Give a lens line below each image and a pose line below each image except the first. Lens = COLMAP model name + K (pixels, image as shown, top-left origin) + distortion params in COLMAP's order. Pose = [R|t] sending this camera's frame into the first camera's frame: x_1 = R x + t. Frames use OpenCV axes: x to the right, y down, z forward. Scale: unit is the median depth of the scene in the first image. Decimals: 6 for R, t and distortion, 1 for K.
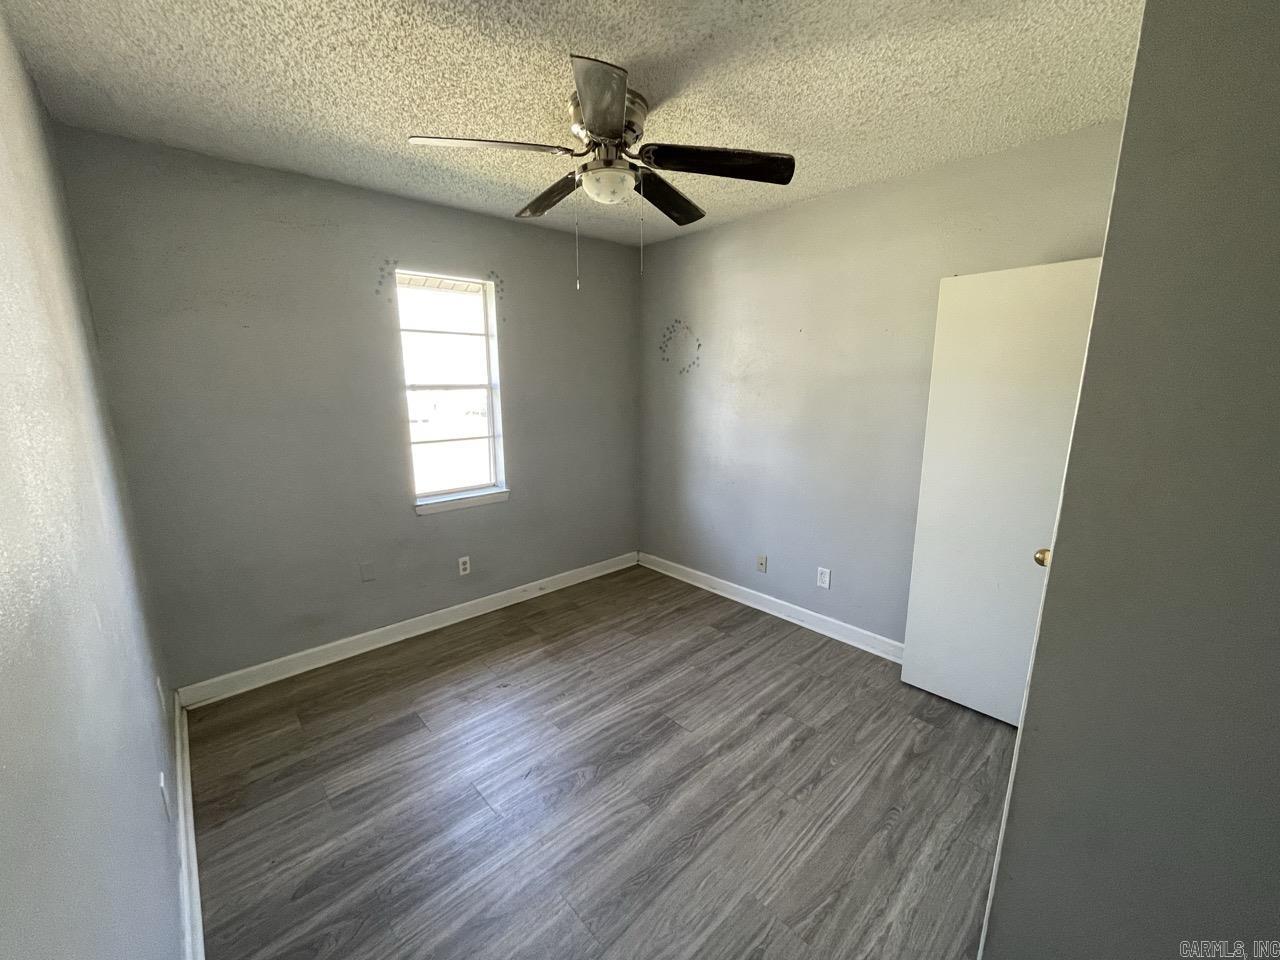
lens RADIAL K [[519.7, 0, 639.8], [0, 519.7, 481.8], [0, 0, 1]] dist [-0.001251, 0.000465]
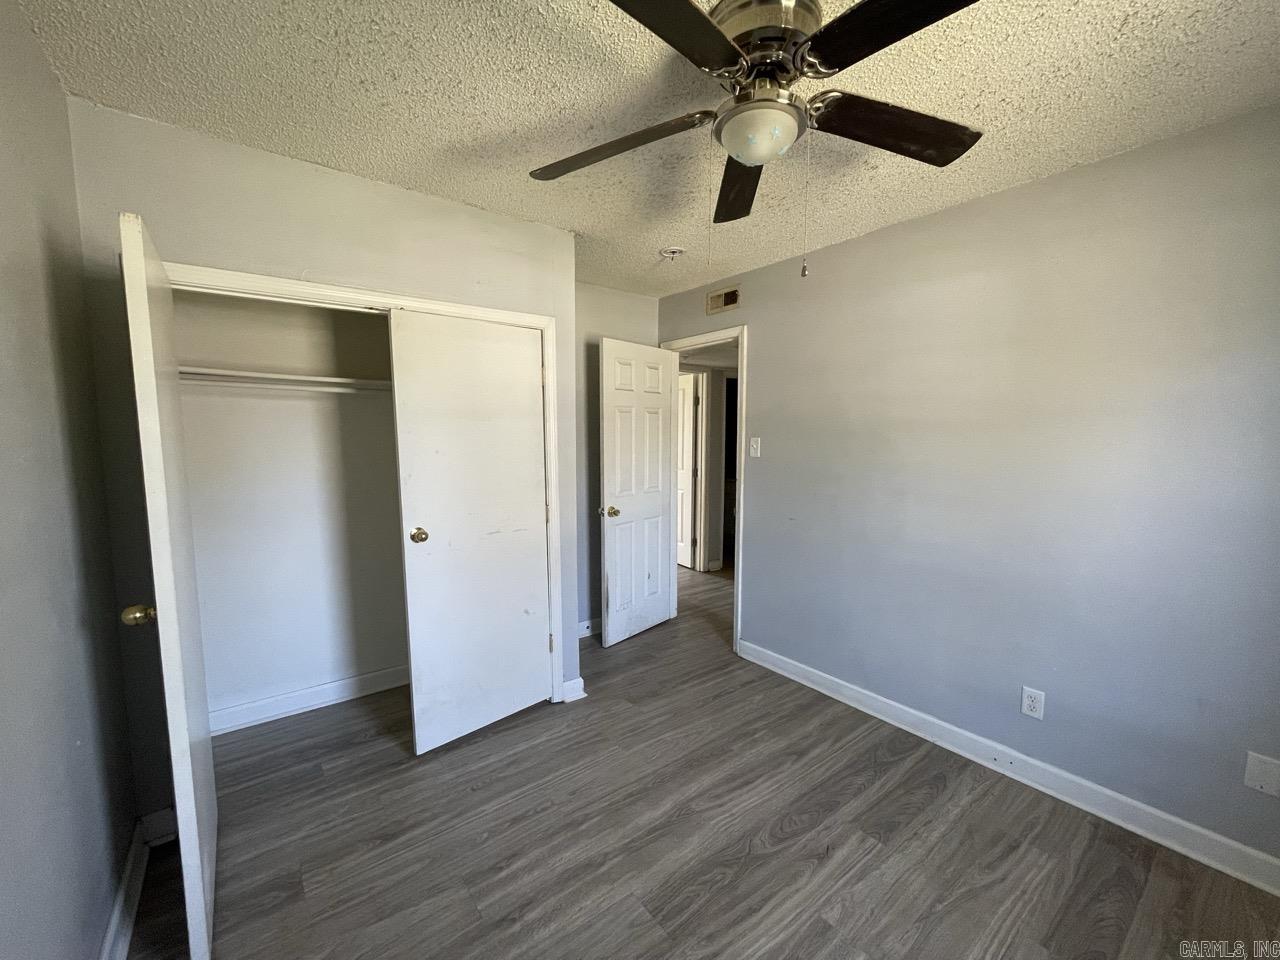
lens RADIAL K [[519.7, 0, 639.2], [0, 519.7, 481.4], [0, 0, 1]] dist [-0.001251, 0.000465]
pose [[-0.996014, -0.009429, 0.088693, 0.032249], [0.017843, 0.953233, 0.301710, -0.305913], [-0.087390, 0.302090, -0.949265, 1.633825]]
